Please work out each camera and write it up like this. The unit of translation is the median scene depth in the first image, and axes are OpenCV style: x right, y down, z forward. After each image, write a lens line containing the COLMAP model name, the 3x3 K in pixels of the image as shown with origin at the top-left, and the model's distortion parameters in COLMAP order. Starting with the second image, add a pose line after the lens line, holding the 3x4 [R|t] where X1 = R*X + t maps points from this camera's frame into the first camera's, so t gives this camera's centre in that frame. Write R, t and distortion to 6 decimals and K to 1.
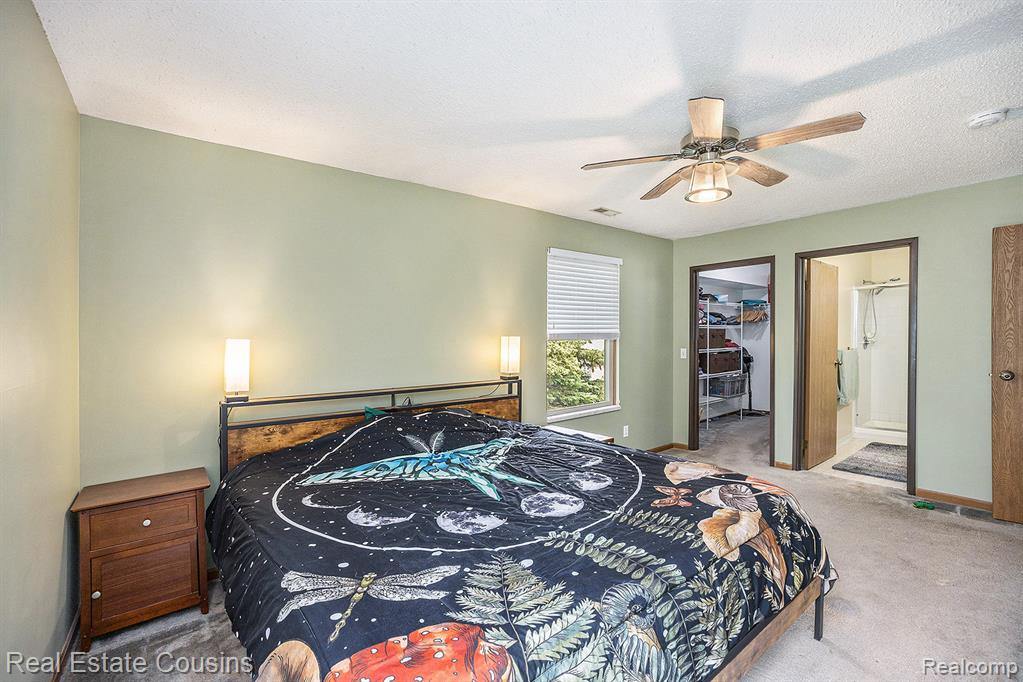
lens RADIAL K [[466.8, 0, 511.9], [0, 466.8, 345.0], [0, 0, 1]] dist [-0.106229, 0.071515]
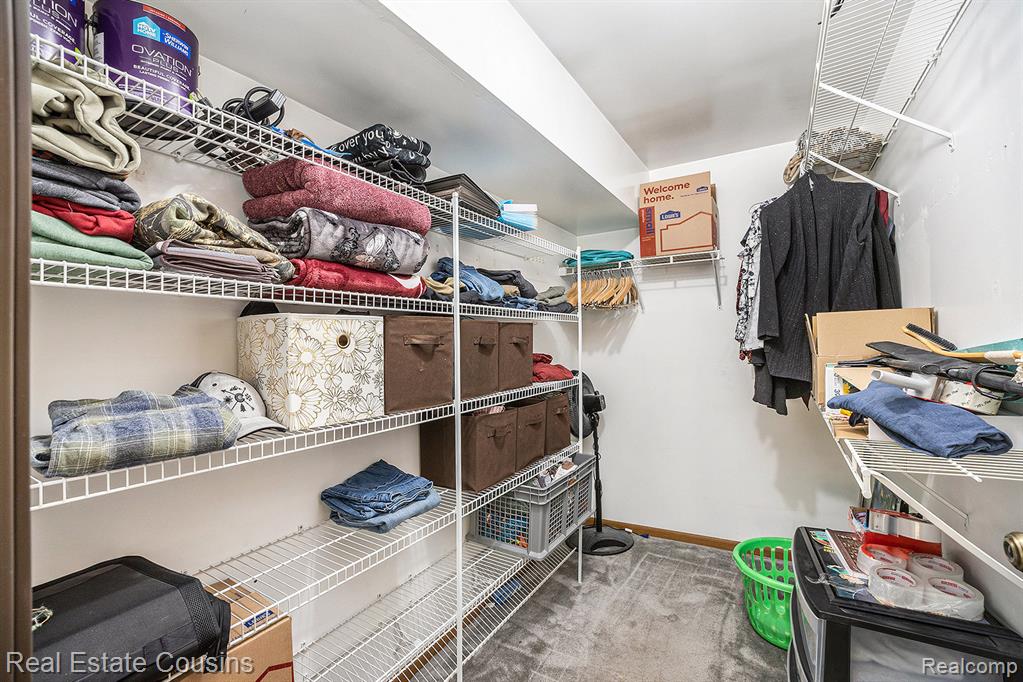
lens RADIAL K [[466.8, 0, 511.9], [0, 466.8, 345.0], [0, 0, 1]] dist [-0.106229, 0.071515]
pose [[0.943269, -0.002997, 0.332017, 0.336499], [0.007040, 0.999915, -0.010976, -0.016032], [-0.331955, 0.012691, 0.943210, 0.681601]]
